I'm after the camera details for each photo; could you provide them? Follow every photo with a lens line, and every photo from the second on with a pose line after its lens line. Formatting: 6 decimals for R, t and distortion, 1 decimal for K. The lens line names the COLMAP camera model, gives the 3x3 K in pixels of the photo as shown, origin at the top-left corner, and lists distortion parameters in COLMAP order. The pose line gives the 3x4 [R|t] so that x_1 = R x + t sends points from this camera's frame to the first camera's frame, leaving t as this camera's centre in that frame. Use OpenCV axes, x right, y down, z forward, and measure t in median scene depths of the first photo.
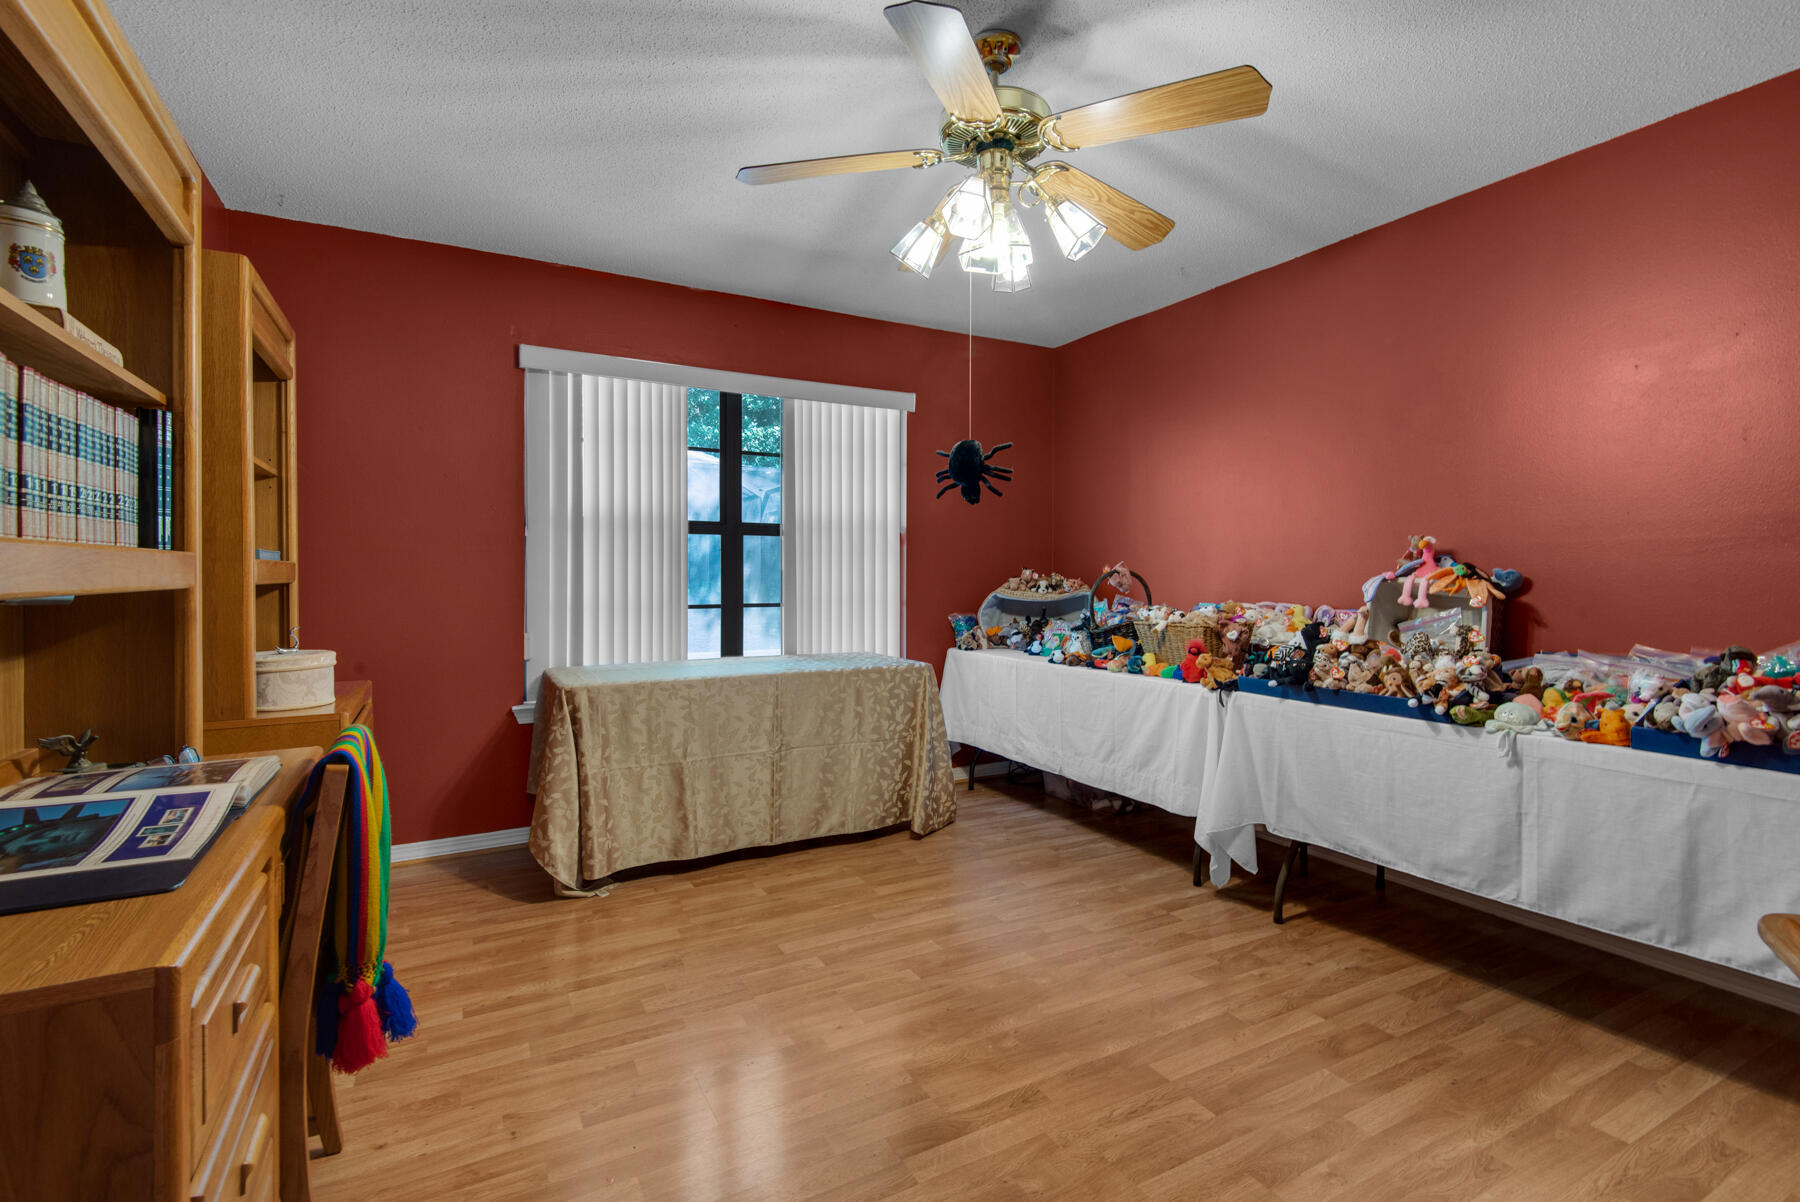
lens RADIAL K [[820.9, 0, 907.0], [0, 820.9, 582.6], [0, 0, 1]] dist [0.036364, -0.015886]
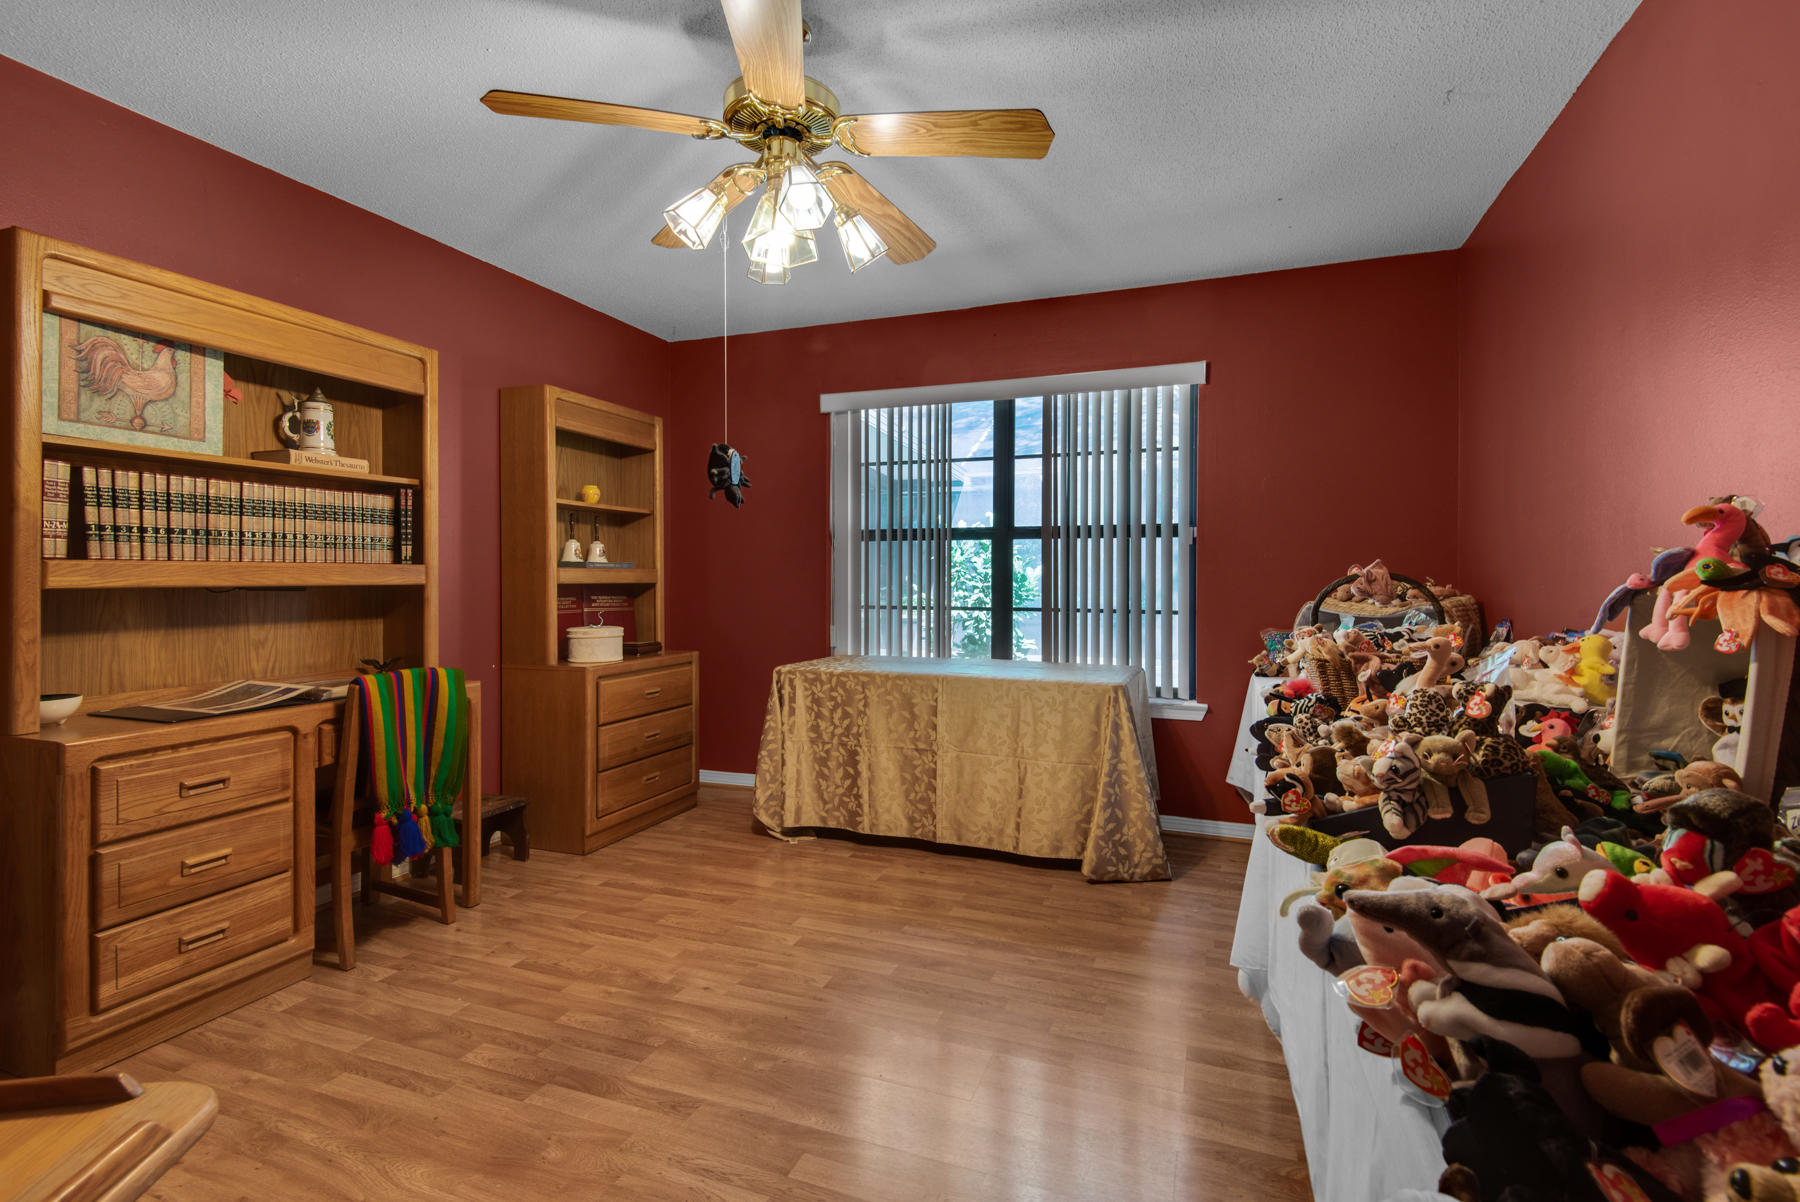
lens RADIAL K [[825.2, 0, 905.7], [0, 825.2, 586.0], [0, 0, 1]] dist [0.078440, -0.041871]
pose [[0.644575, 0.007387, -0.764505, 0.754084], [-0.008259, 0.999962, 0.002698, -0.003187], [0.764496, 0.004575, 0.644612, 0.382867]]
